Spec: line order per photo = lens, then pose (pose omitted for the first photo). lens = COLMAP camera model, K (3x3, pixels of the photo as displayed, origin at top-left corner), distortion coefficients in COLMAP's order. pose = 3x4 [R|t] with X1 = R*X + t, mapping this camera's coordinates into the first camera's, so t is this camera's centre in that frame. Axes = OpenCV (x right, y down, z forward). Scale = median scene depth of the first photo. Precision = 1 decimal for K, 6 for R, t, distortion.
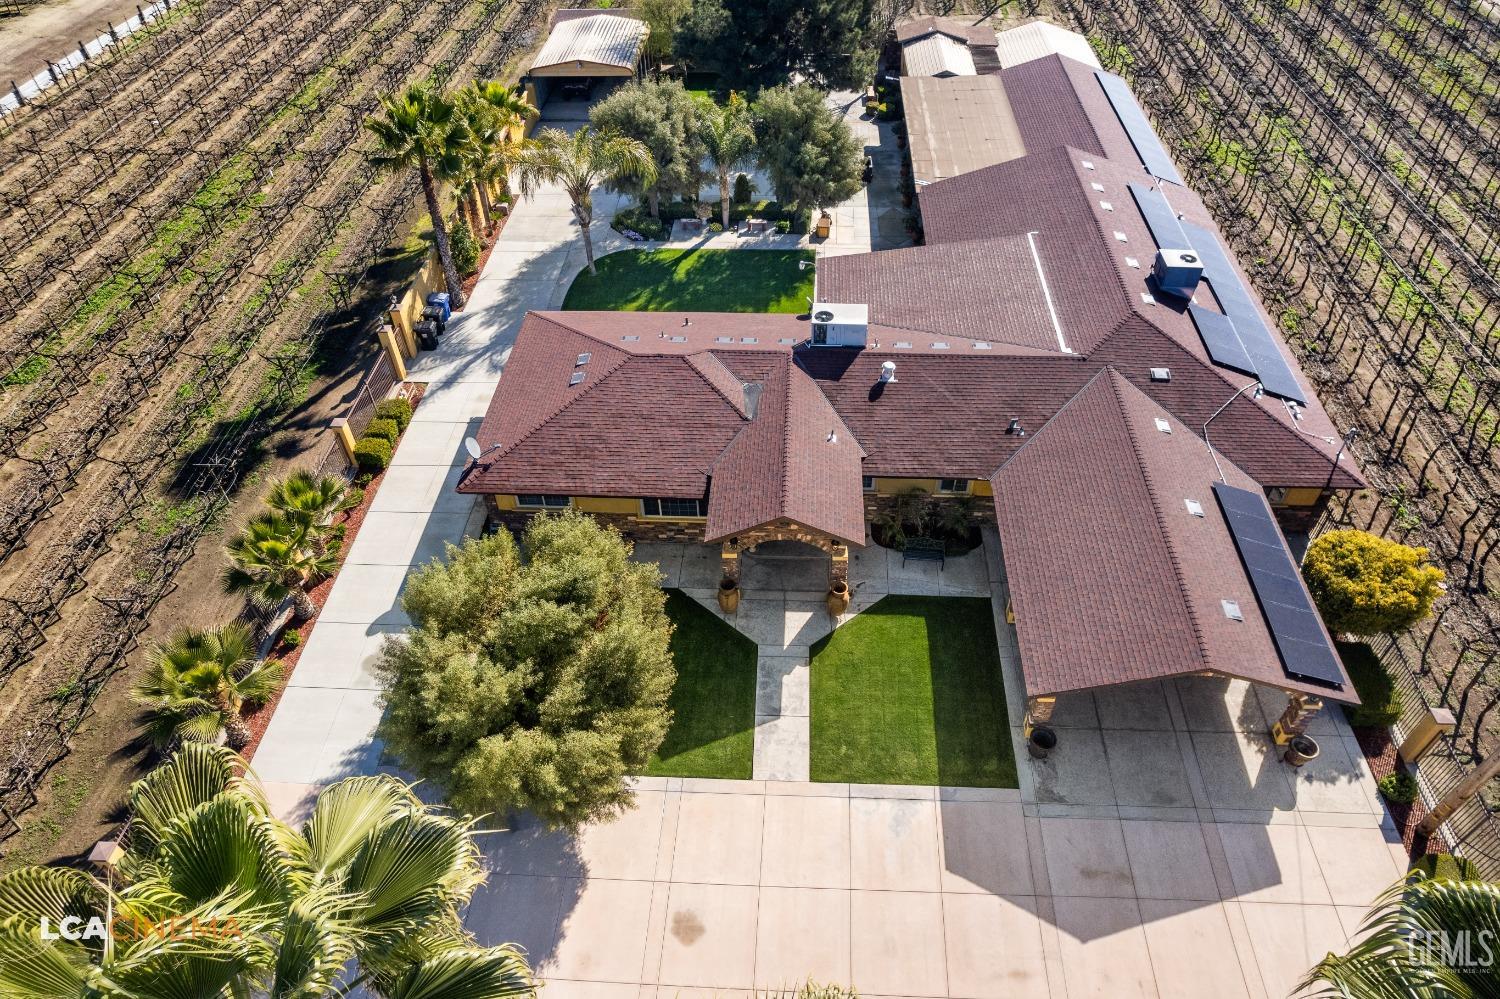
lens RADIAL K [[966.0, 0, 751.1], [0, 966.0, 495.7], [0, 0, 1]] dist [-0.064882, 0.045829]
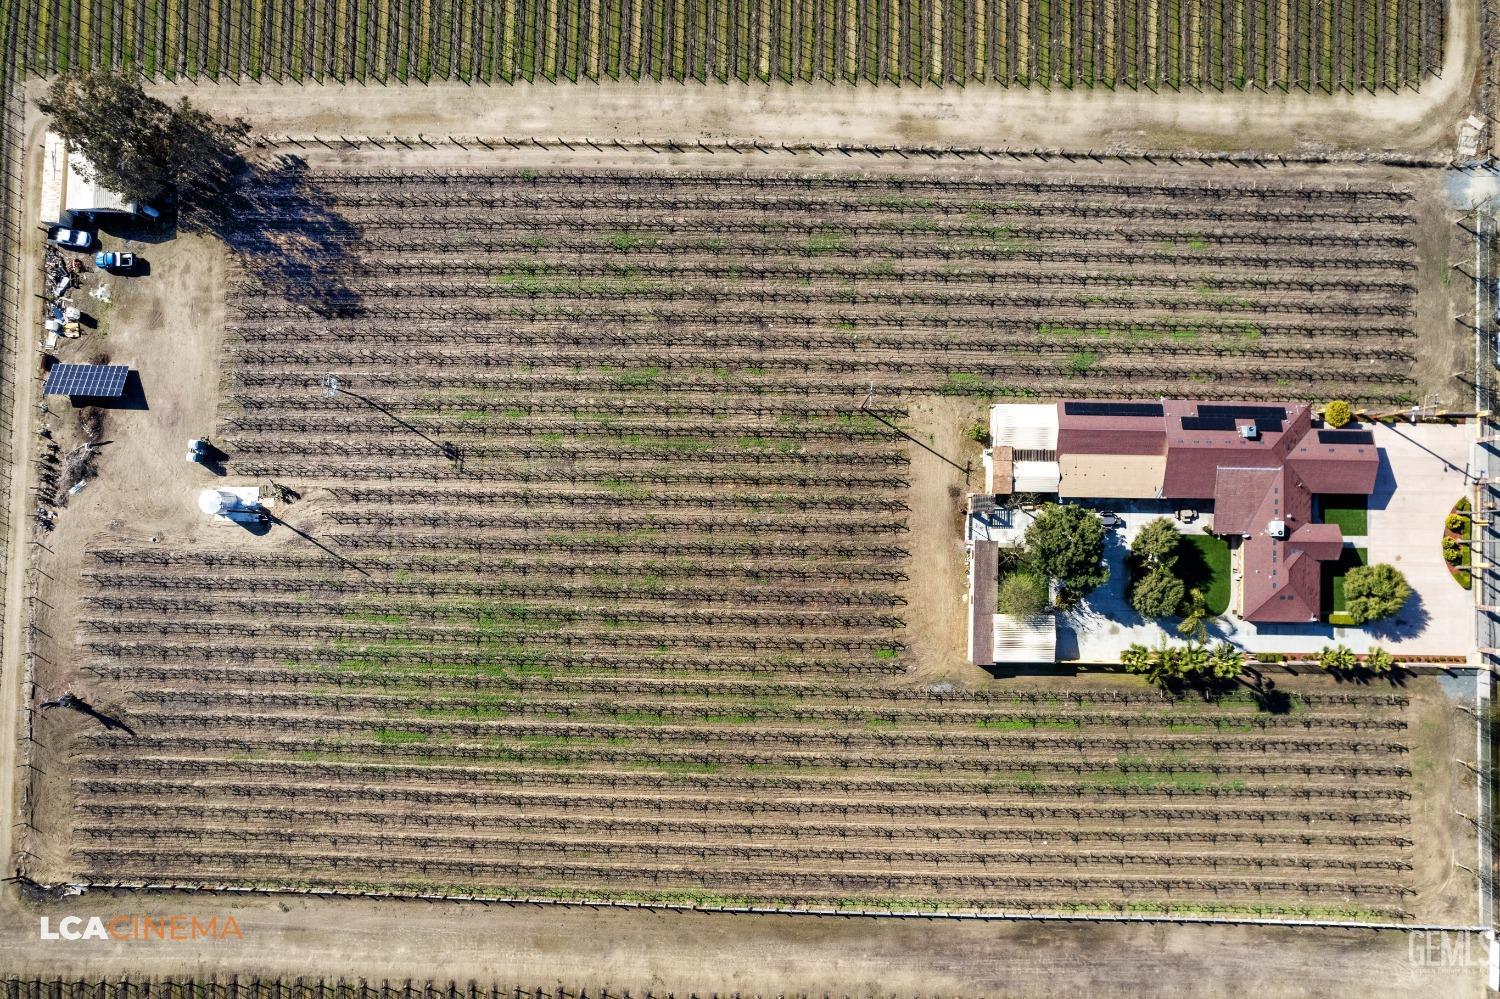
lens RADIAL K [[966.0, 0, 736.8], [0, 966.0, 508.7], [0, 0, 1]] dist [-0.064882, 0.045829]
pose [[-0.041219, -0.997786, 0.052195, 0.056056], [0.712773, 0.007244, 0.701357, -3.787767], [-0.700183, 0.066113, 0.710896, -0.138269]]
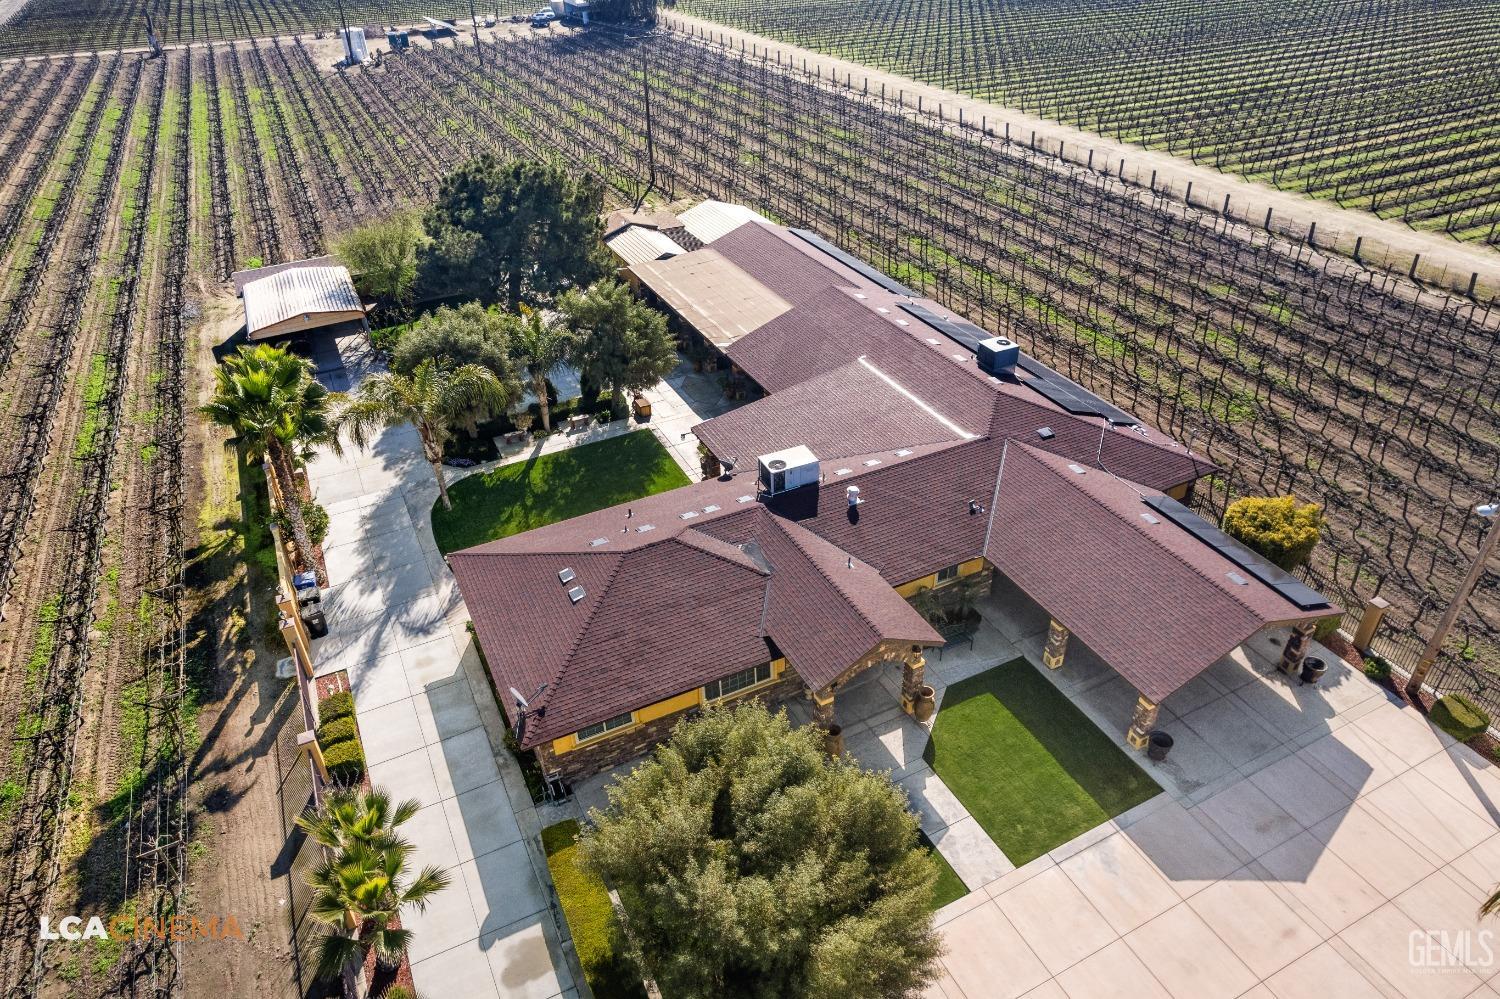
lens RADIAL K [[966.0, 0, 748.3], [0, 966.0, 494.7], [0, 0, 1]] dist [-0.064882, 0.045829]
pose [[0.870070, -0.275123, 0.409005, -0.346164], [0.348958, 0.929822, -0.116875, -0.038160], [-0.348147, 0.244415, 0.905017, 0.054651]]
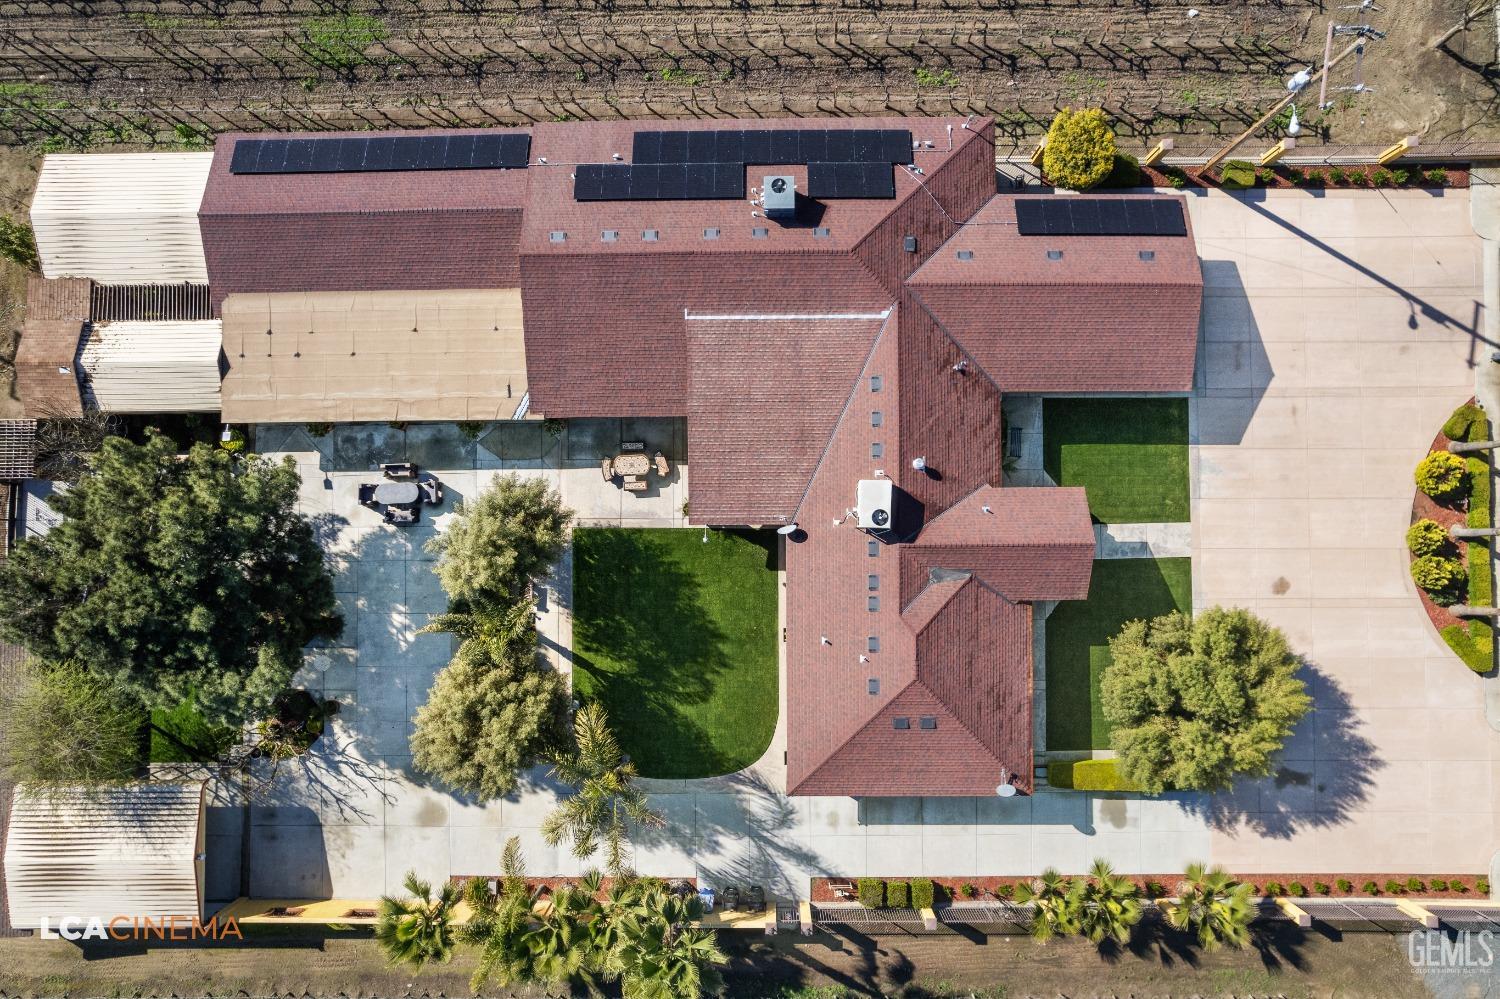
lens RADIAL K [[966.0, 0, 747.6], [0, 966.0, 501.6], [0, 0, 1]] dist [-0.064882, 0.045829]
pose [[-0.061673, -0.996463, 0.057079, 0.034302], [0.708360, -0.003410, 0.705843, -0.982732], [-0.703151, 0.083964, 0.706065, 0.257715]]
